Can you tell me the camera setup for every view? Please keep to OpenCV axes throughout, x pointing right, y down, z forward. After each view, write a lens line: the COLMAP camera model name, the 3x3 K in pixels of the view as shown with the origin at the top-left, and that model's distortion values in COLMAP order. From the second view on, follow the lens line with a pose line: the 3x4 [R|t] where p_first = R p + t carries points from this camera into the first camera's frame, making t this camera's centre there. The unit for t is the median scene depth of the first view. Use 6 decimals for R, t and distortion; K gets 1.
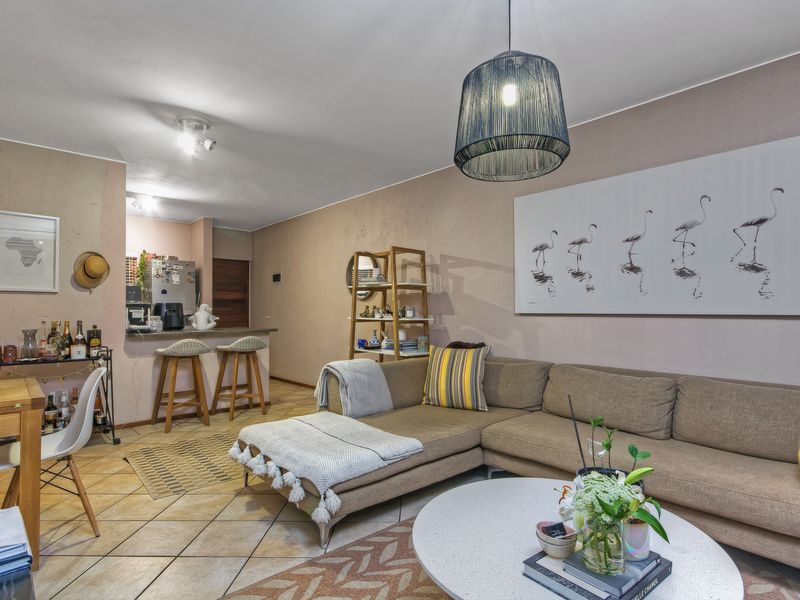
lens RADIAL K [[428.2, 0, 404.4], [0, 428.2, 304.4], [0, 0, 1]] dist [0.007338, 0.002822]
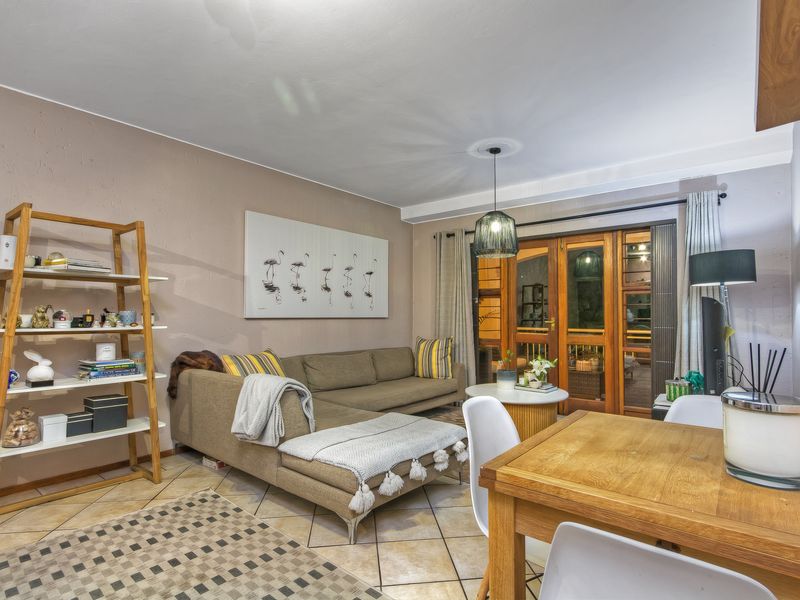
lens RADIAL K [[428.2, 0, 408.1], [0, 428.2, 297.7], [0, 0, 1]] dist [0.007338, 0.002822]
pose [[-0.145605, 0.044816, 0.988327, -0.915108], [-0.010752, 0.998843, -0.046877, 0.017281], [-0.989284, -0.017452, -0.144955, 0.807846]]
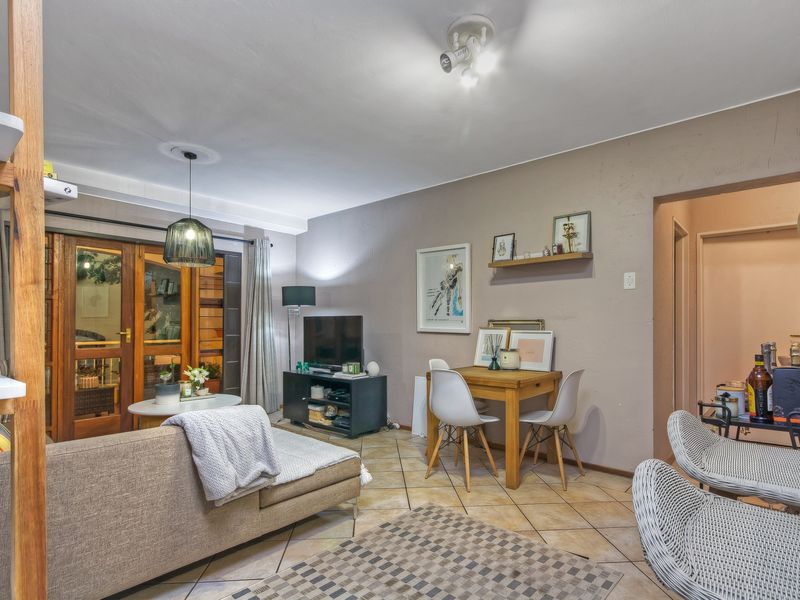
lens RADIAL K [[428.2, 0, 409.2], [0, 428.2, 319.1], [0, 0, 1]] dist [0.007338, 0.002822]
pose [[-0.994032, 0.004078, -0.109014, -0.313919], [0.006499, 0.999740, -0.021863, 0.016073], [0.108897, -0.022441, -0.993800, 1.516713]]
